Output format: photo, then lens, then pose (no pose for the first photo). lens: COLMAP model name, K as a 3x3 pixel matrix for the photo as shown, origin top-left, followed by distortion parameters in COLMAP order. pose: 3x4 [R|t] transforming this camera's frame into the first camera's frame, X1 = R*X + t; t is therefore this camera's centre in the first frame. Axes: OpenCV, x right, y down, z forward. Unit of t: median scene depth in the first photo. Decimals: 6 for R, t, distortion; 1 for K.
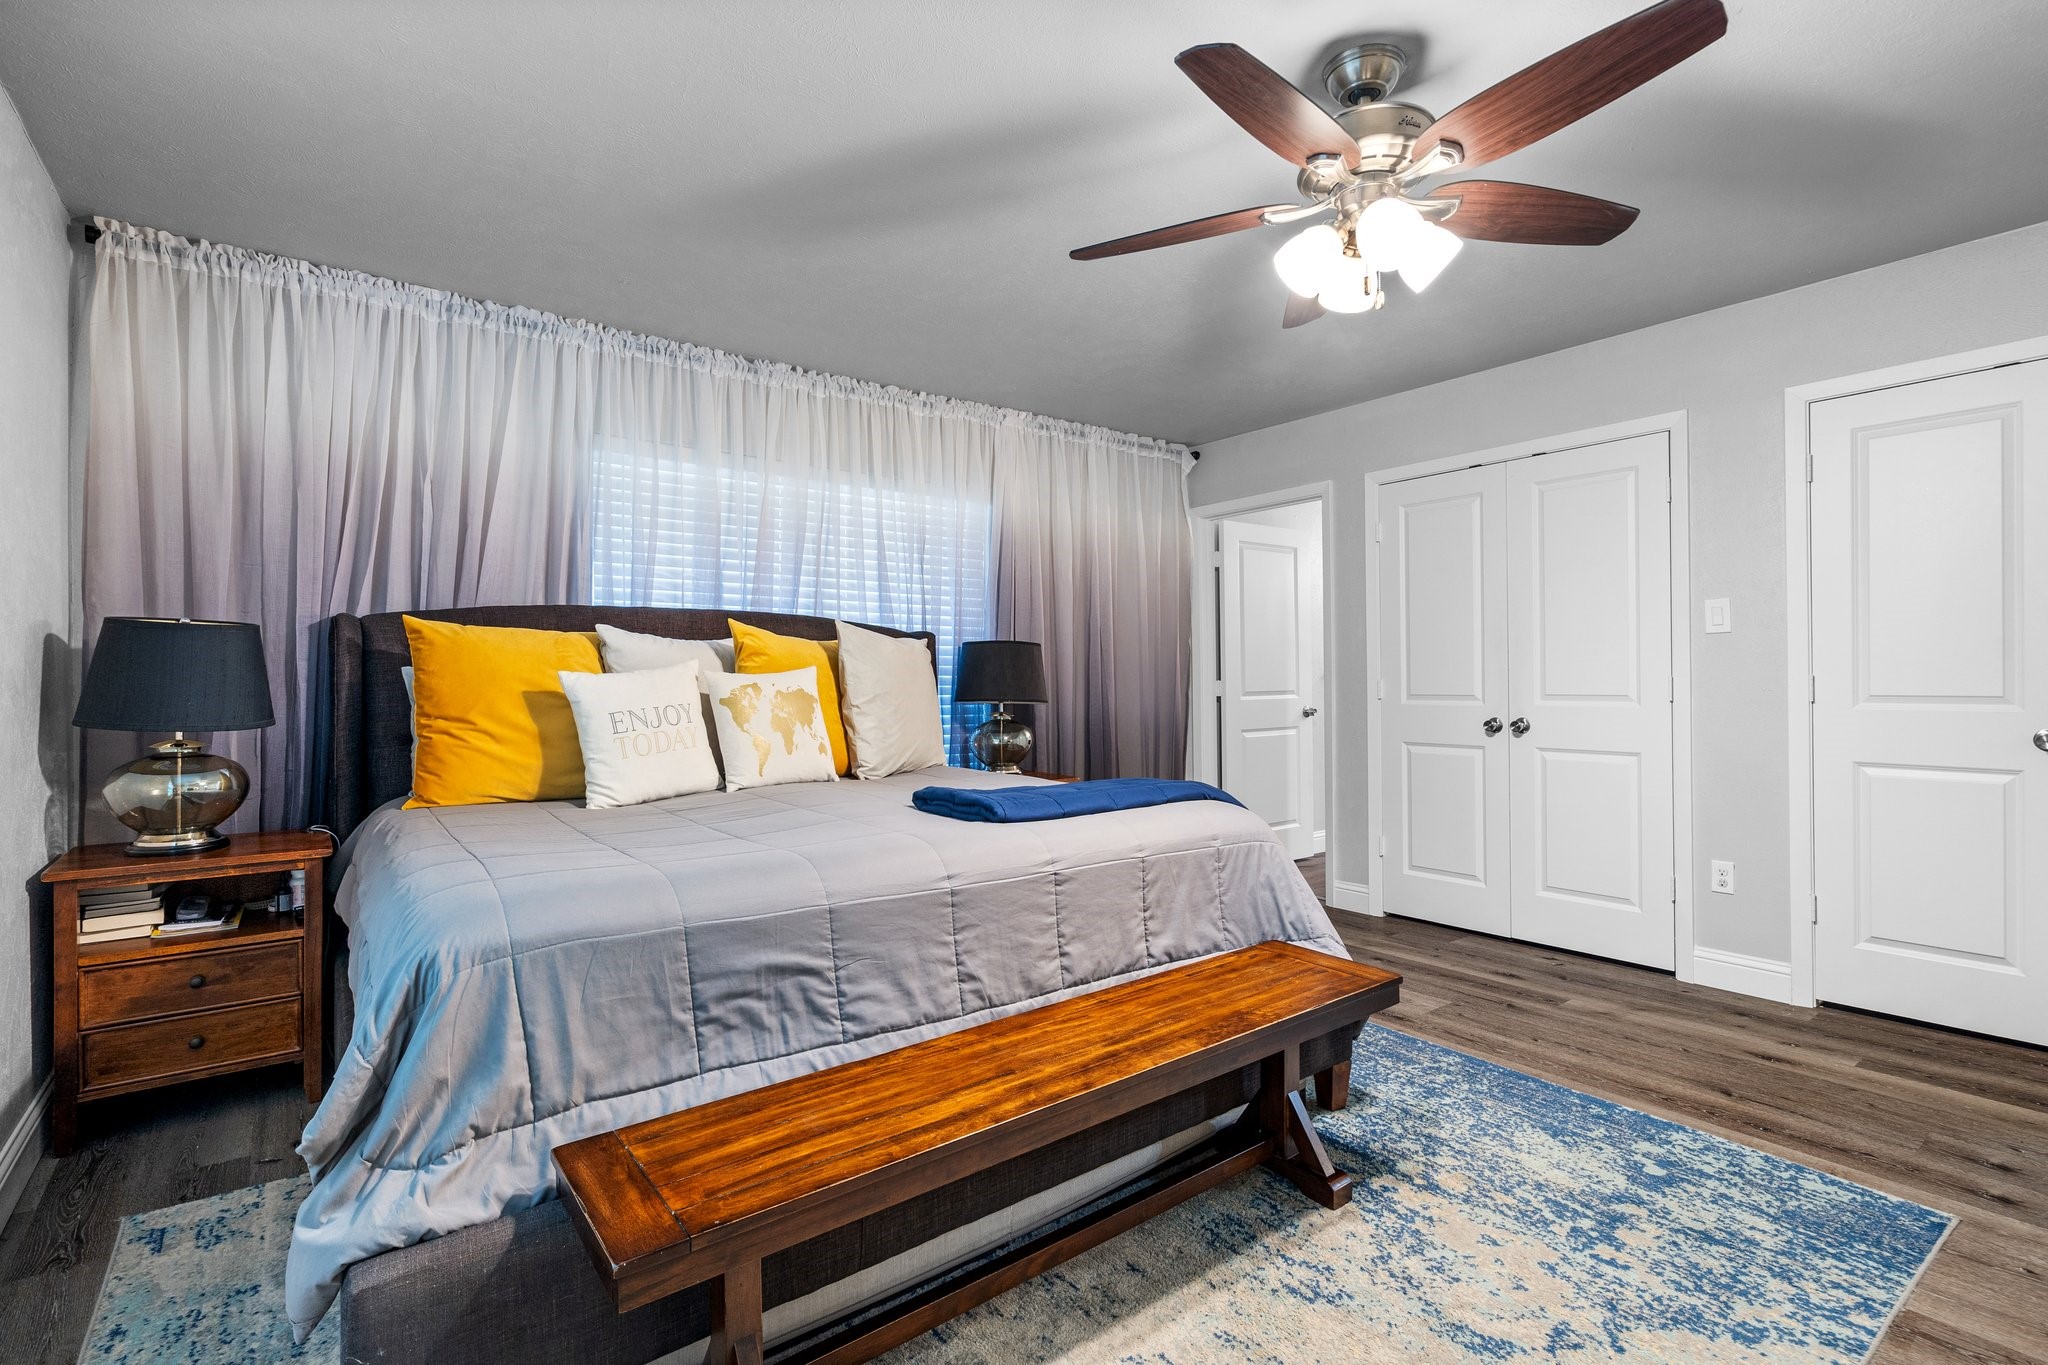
lens RADIAL K [[932.2, 0, 1025.5], [0, 932.2, 691.1], [0, 0, 1]] dist [0.000925, -0.000216]
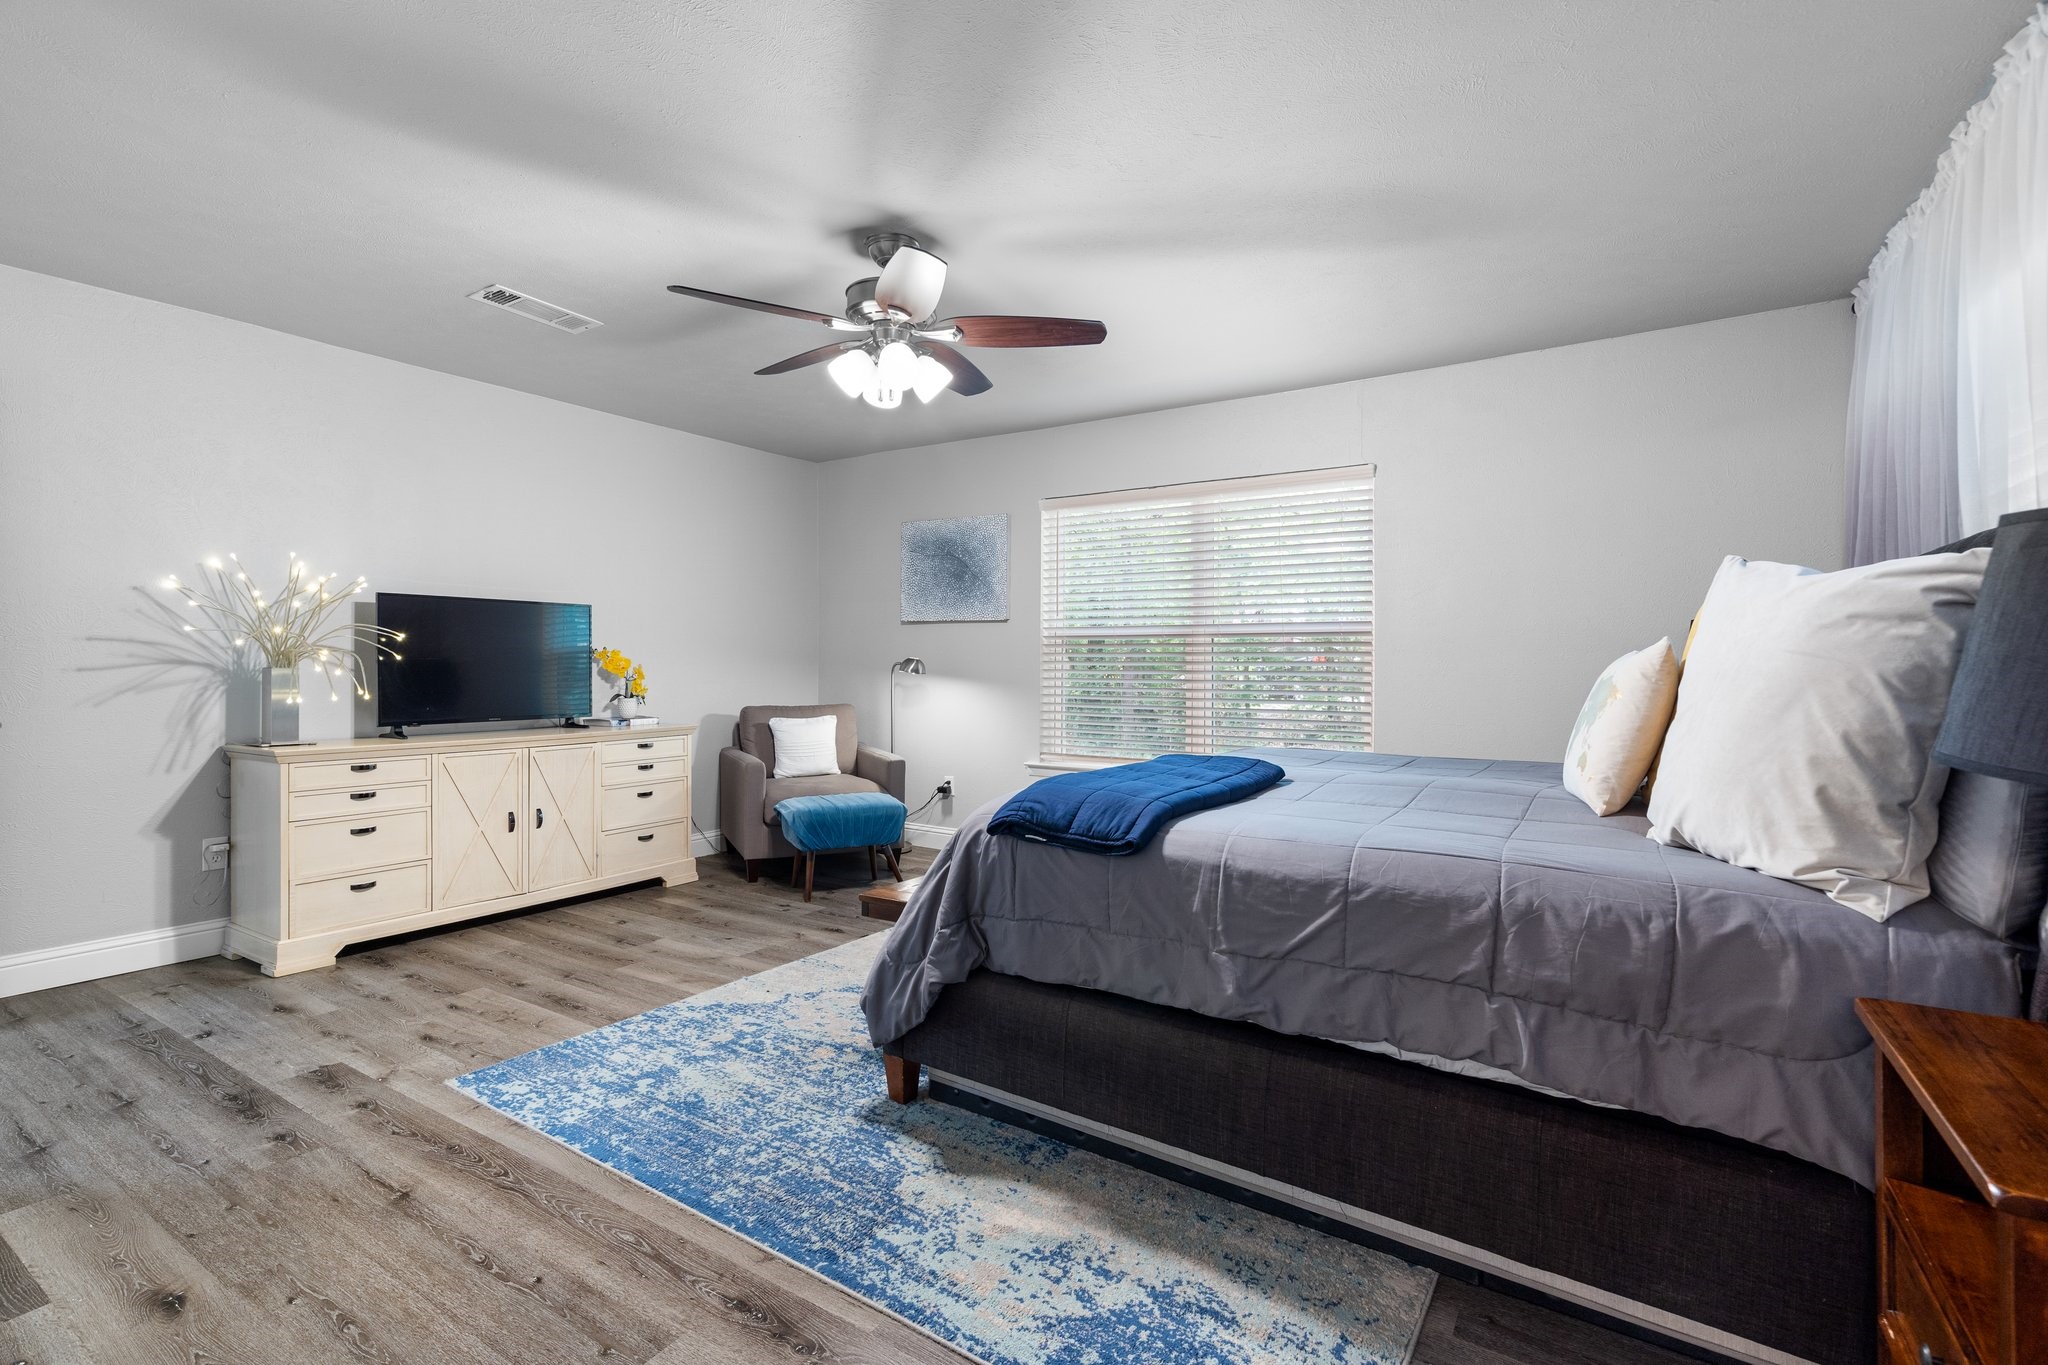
lens RADIAL K [[932.2, 0, 1025.5], [0, 932.2, 691.1], [0, 0, 1]] dist [0.000925, -0.000216]
pose [[-0.936083, 0.014107, -0.351496, 0.638760], [-0.001034, 0.999081, 0.042850, -0.030156], [0.351777, 0.040475, -0.935208, 2.274654]]
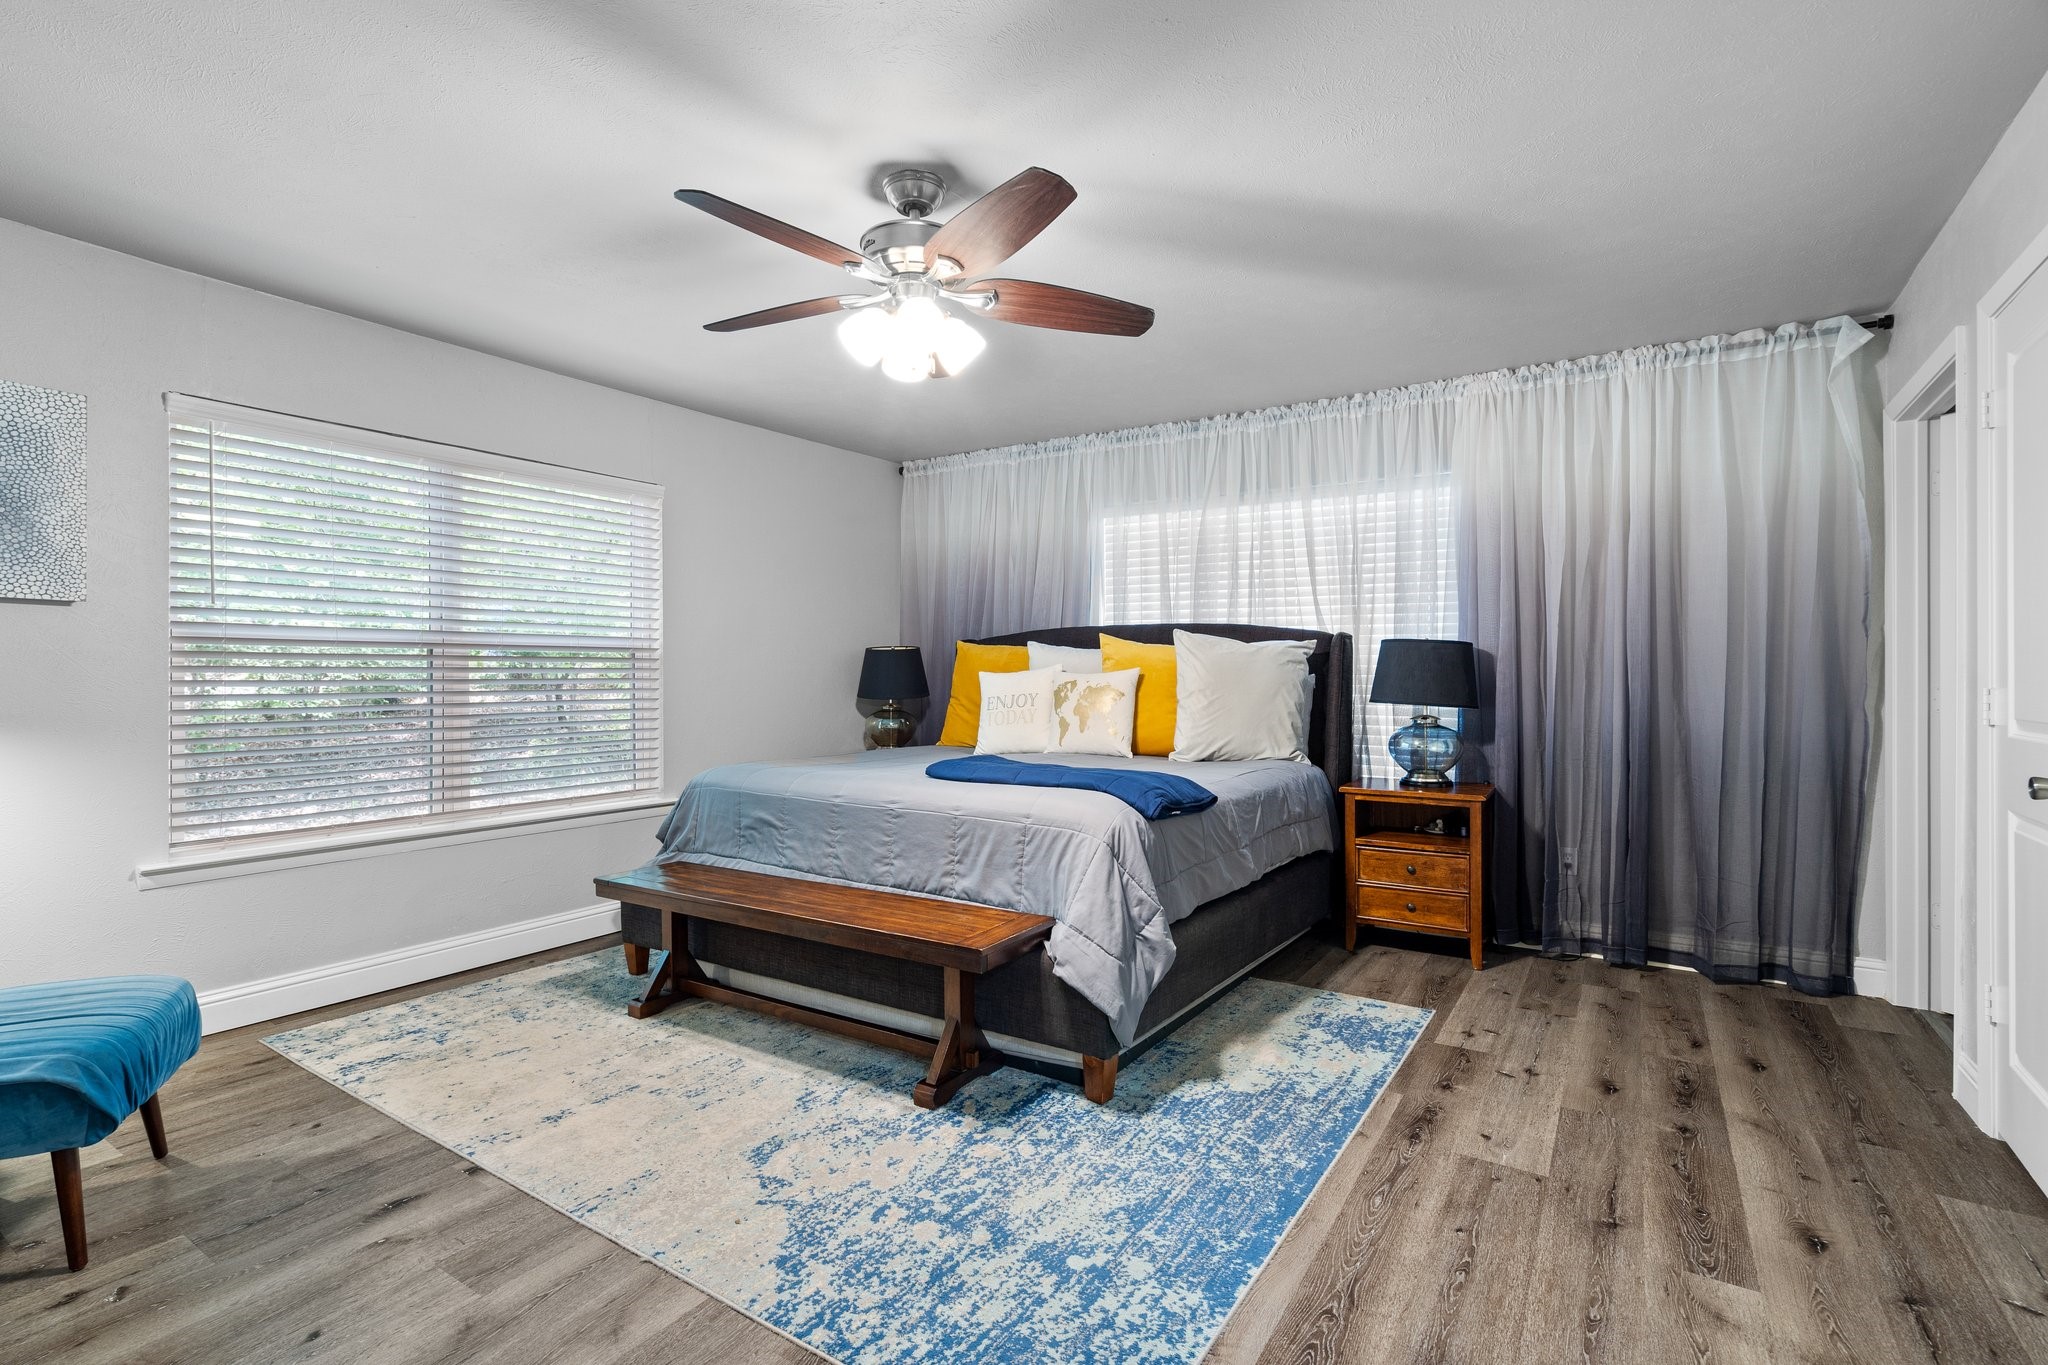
lens RADIAL K [[932.2, 0, 1025.5], [0, 932.2, 691.1], [0, 0, 1]] dist [0.000925, -0.000216]
pose [[0.339407, 0.018552, -0.940457, 1.463243], [-0.011680, 0.999812, 0.015508, -0.019160], [0.940567, 0.005721, 0.339559, 0.671741]]
